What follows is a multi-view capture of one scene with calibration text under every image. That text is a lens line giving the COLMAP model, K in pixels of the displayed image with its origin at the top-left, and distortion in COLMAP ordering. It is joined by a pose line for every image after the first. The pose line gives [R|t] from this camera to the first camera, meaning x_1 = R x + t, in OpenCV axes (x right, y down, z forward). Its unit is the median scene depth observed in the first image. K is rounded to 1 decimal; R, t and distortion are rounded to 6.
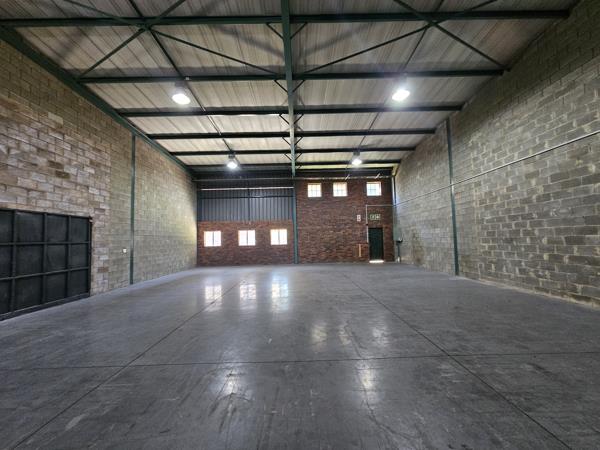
lens RADIAL K [[244.4, 0, 298.8], [0, 244.4, 226.0], [0, 0, 1]] dist [0.001338, -0.000592]
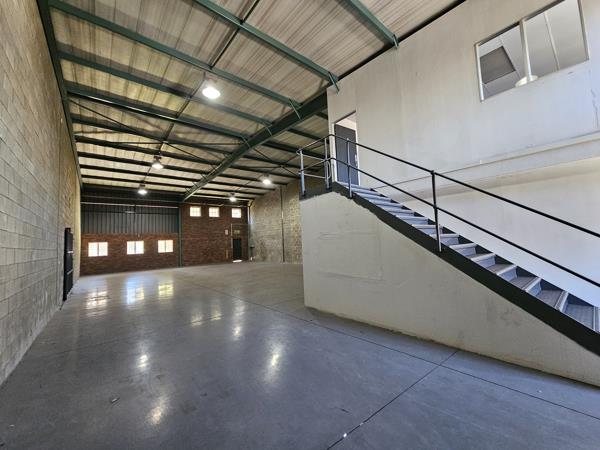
lens RADIAL K [[244.4, 0, 300.0], [0, 244.4, 224.7], [0, 0, 1]] dist [0.001338, -0.000592]
pose [[0.773856, 0.034956, 0.632396, -0.646606], [-0.009428, 0.999001, -0.043683, -0.033070], [-0.633292, 0.027842, 0.773412, -0.796230]]
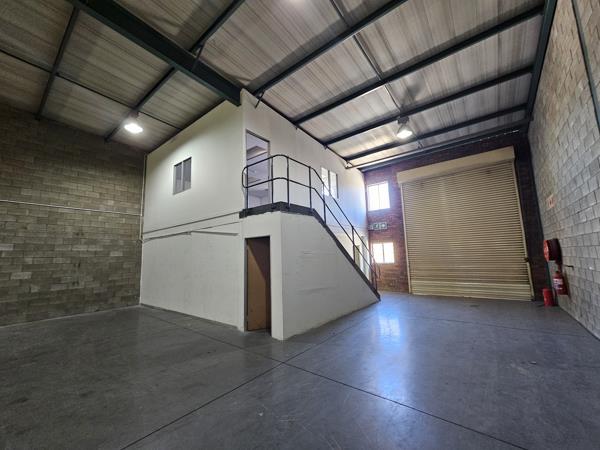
lens RADIAL K [[244.4, 0, 302.8], [0, 244.4, 225.2], [0, 0, 1]] dist [0.001338, -0.000592]
pose [[-0.784366, 0.131701, 0.606156, -0.597237], [0.017992, 0.981620, -0.189998, 0.016488], [-0.620038, -0.138122, -0.772318, 0.215430]]
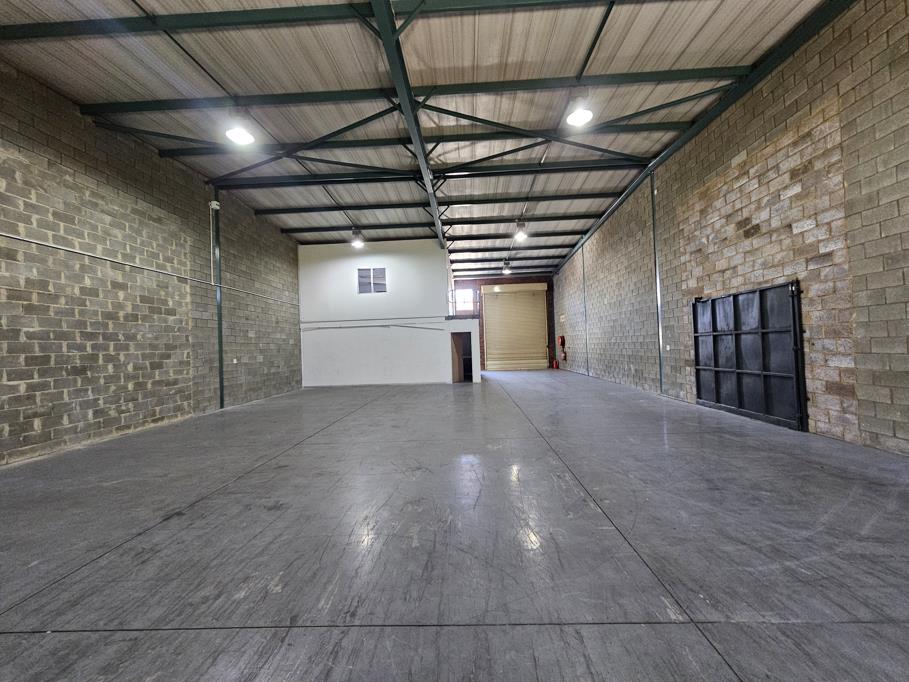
lens RADIAL K [[370.3, 0, 457.3], [0, 370.3, 339.1], [0, 0, 1]] dist [0.001338, -0.000592]
pose [[-0.997492, 0.063810, 0.030613, -0.127095], [0.061350, 0.995256, -0.075507, 0.091724], [-0.035286, -0.073439, -0.996675, 1.602236]]
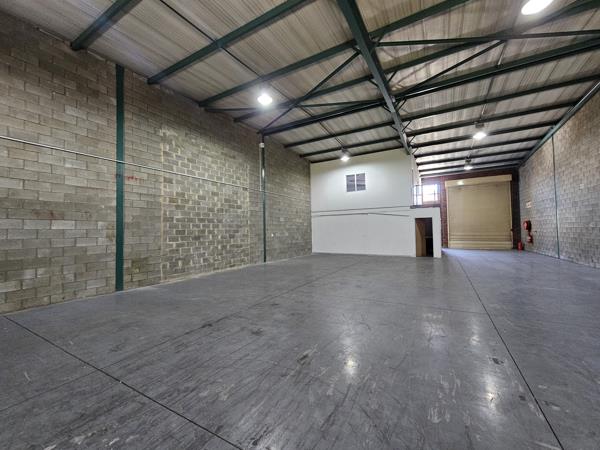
lens RADIAL K [[244.4, 0, 302.0], [0, 244.4, 223.6], [0, 0, 1]] dist [0.001338, -0.000592]
pose [[-0.868948, 0.057218, 0.491585, -0.183837], [0.014038, 0.995744, -0.091086, 0.089565], [-0.494705, -0.072248, -0.866053, 1.511635]]
